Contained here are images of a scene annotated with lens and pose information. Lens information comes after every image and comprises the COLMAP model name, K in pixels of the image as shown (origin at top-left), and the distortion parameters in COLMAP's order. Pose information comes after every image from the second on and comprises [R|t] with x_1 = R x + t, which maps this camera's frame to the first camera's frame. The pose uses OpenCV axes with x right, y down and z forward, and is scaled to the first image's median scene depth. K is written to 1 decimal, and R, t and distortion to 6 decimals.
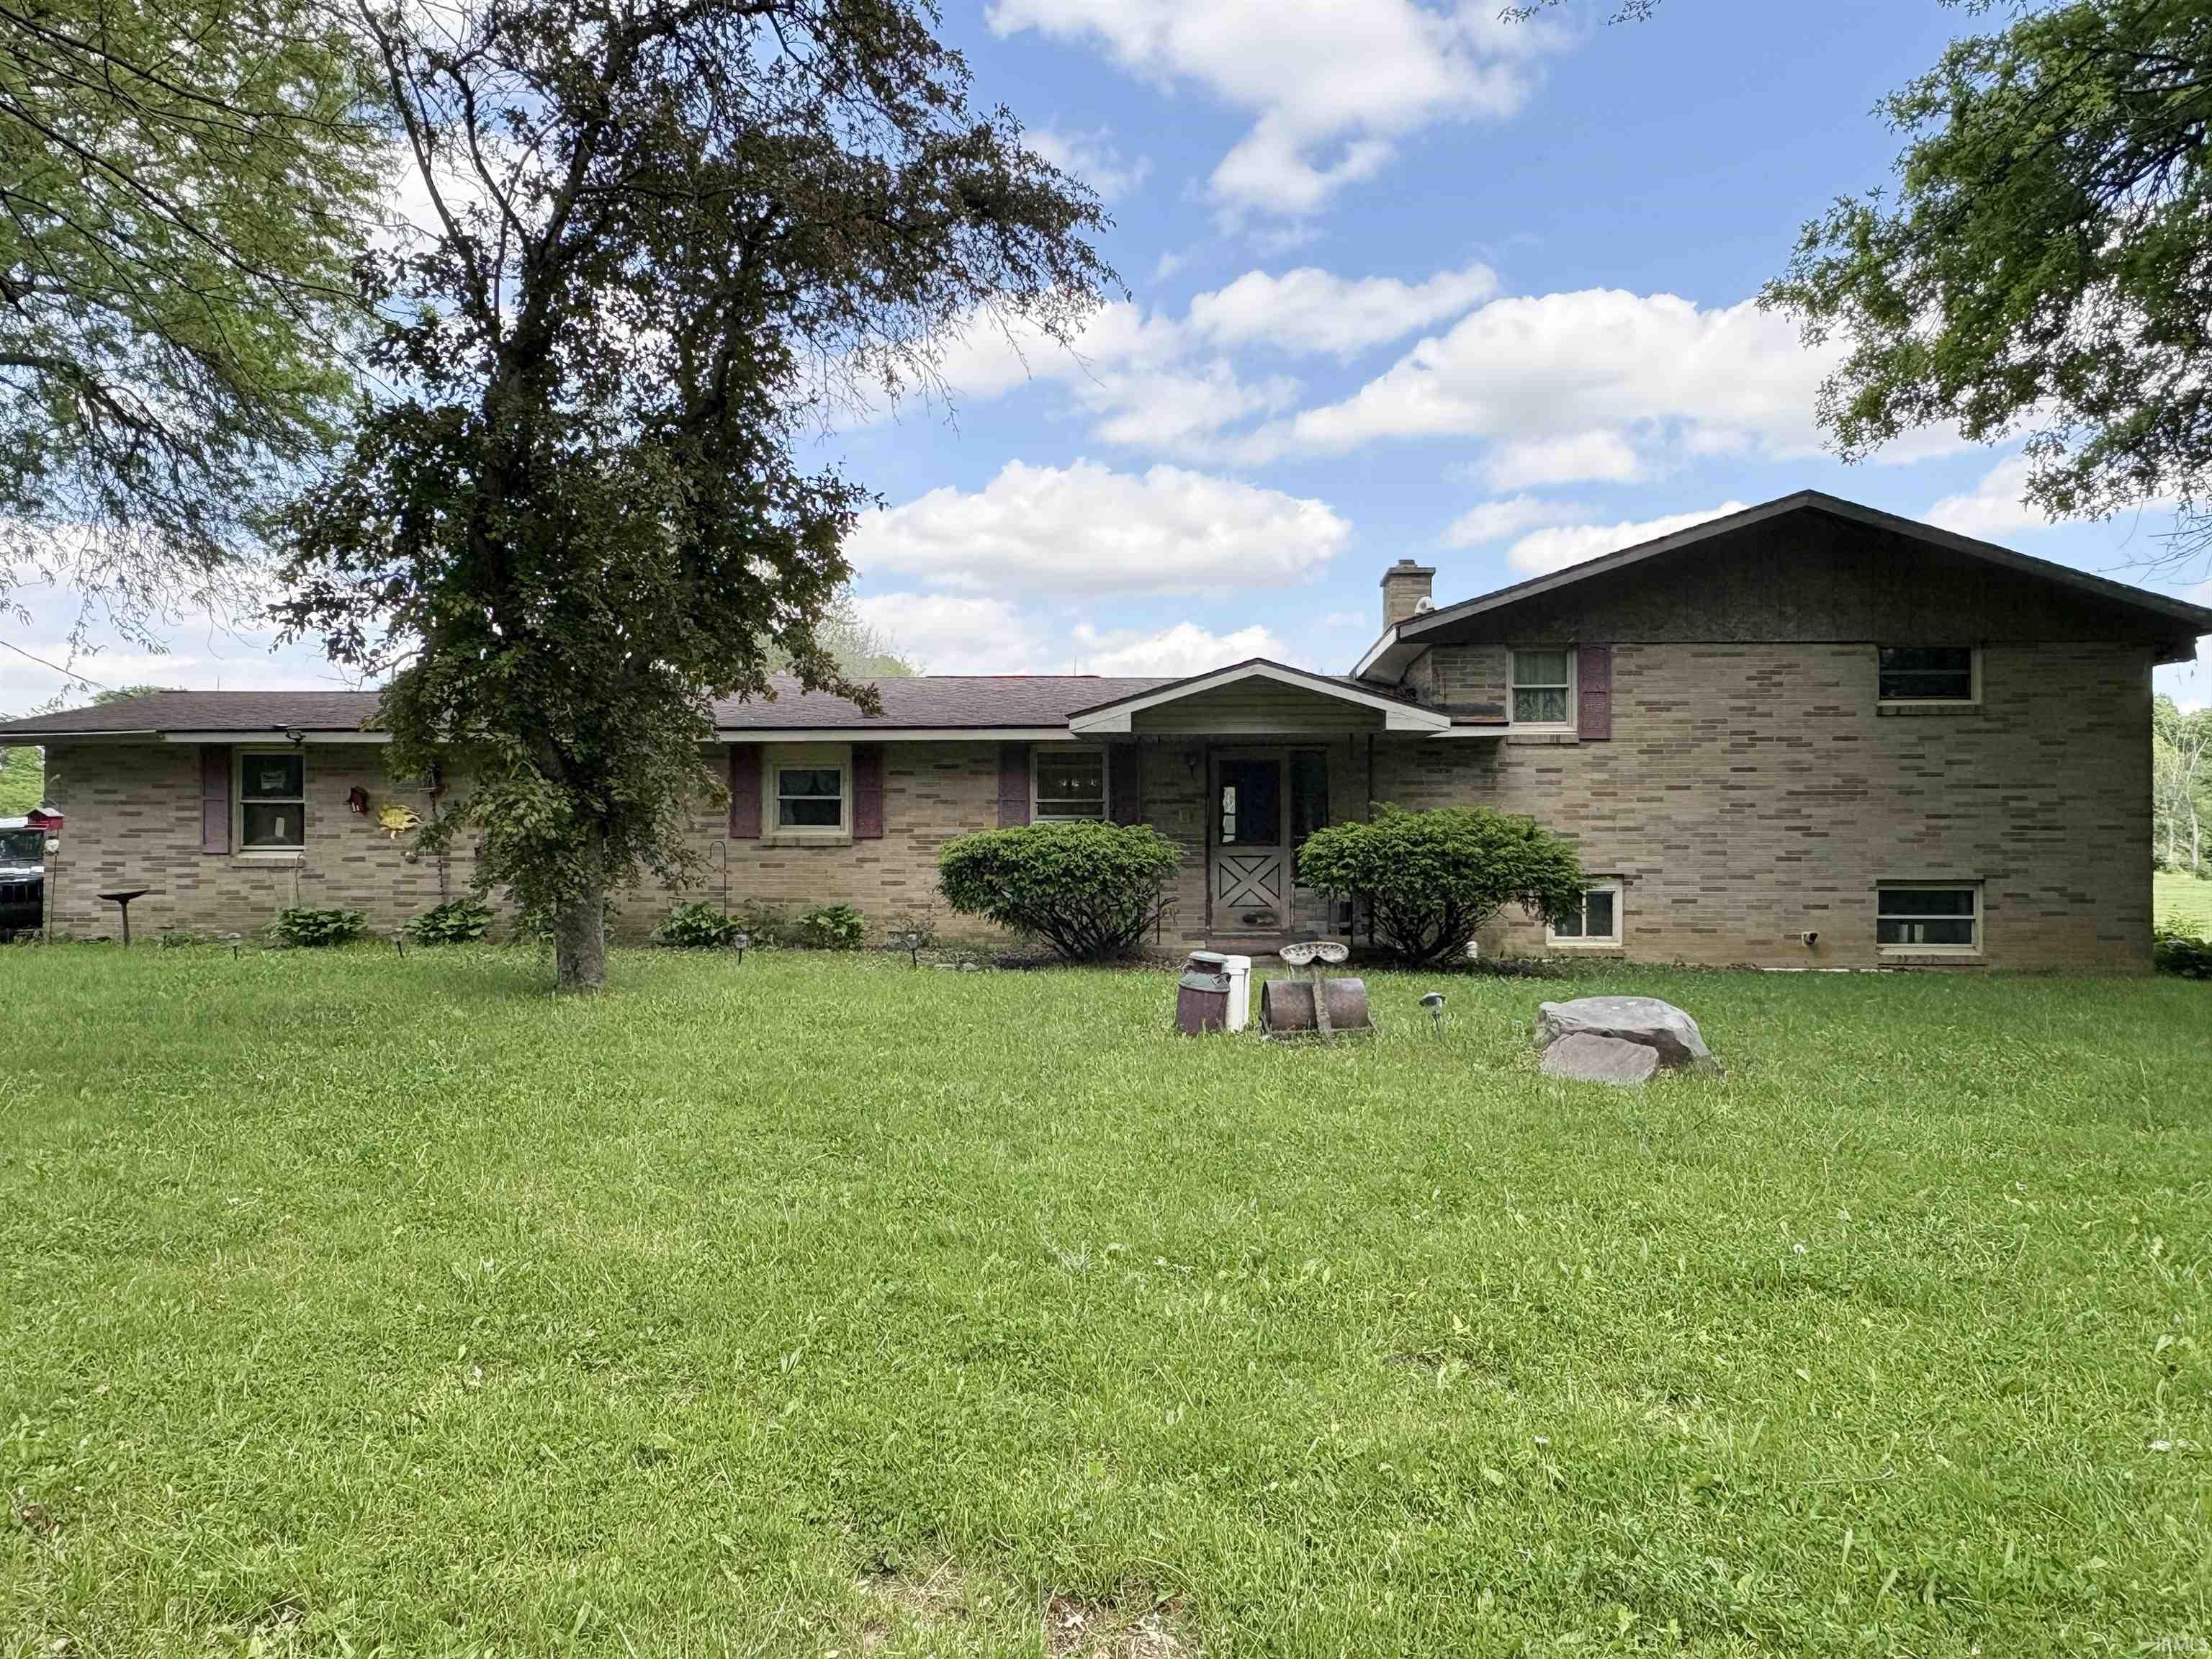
lens RADIAL K [[1604.2, 0, 1105.1], [0, 1604.2, 836.7], [0, 0, 1]] dist [-0.010390, -0.000623]
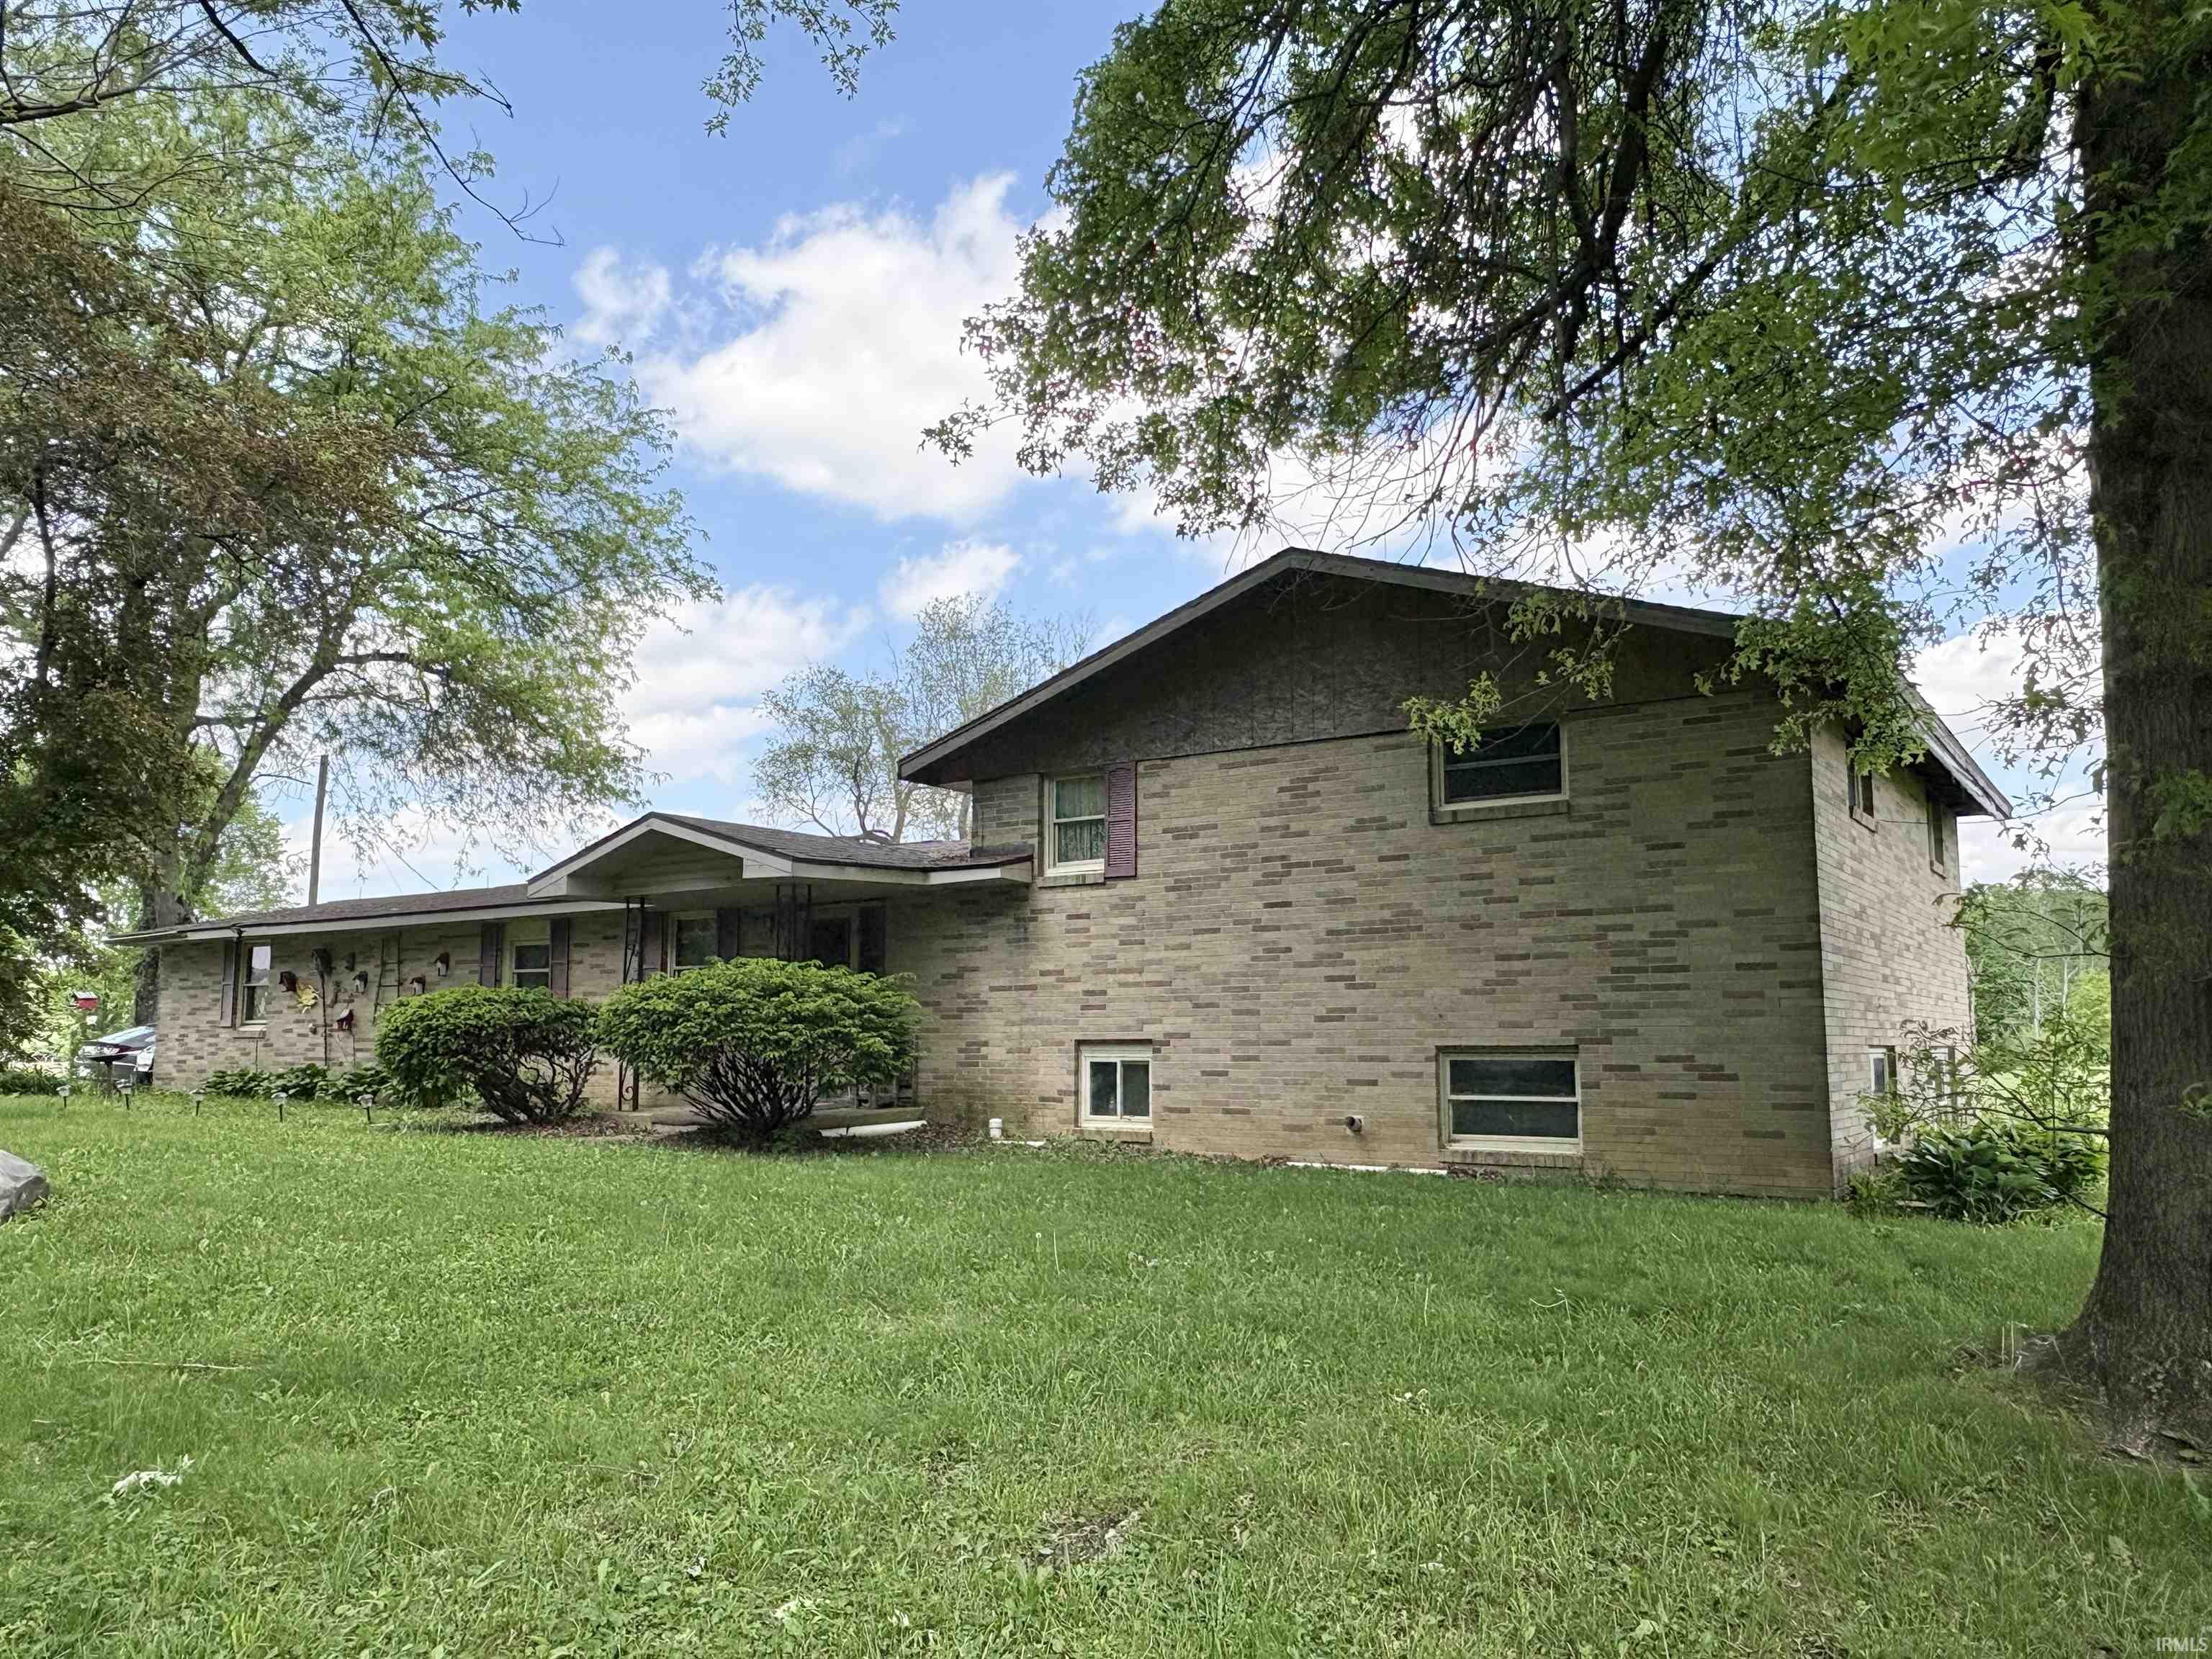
lens RADIAL K [[1604.2, 0, 1106.6], [0, 1604.2, 826.2], [0, 0, 1]] dist [-0.010390, -0.000623]
pose [[0.854236, -0.070661, -0.515062, 0.735246], [0.003201, 0.991416, -0.130704, 0.022508], [0.519876, 0.110004, 0.847129, 0.284152]]
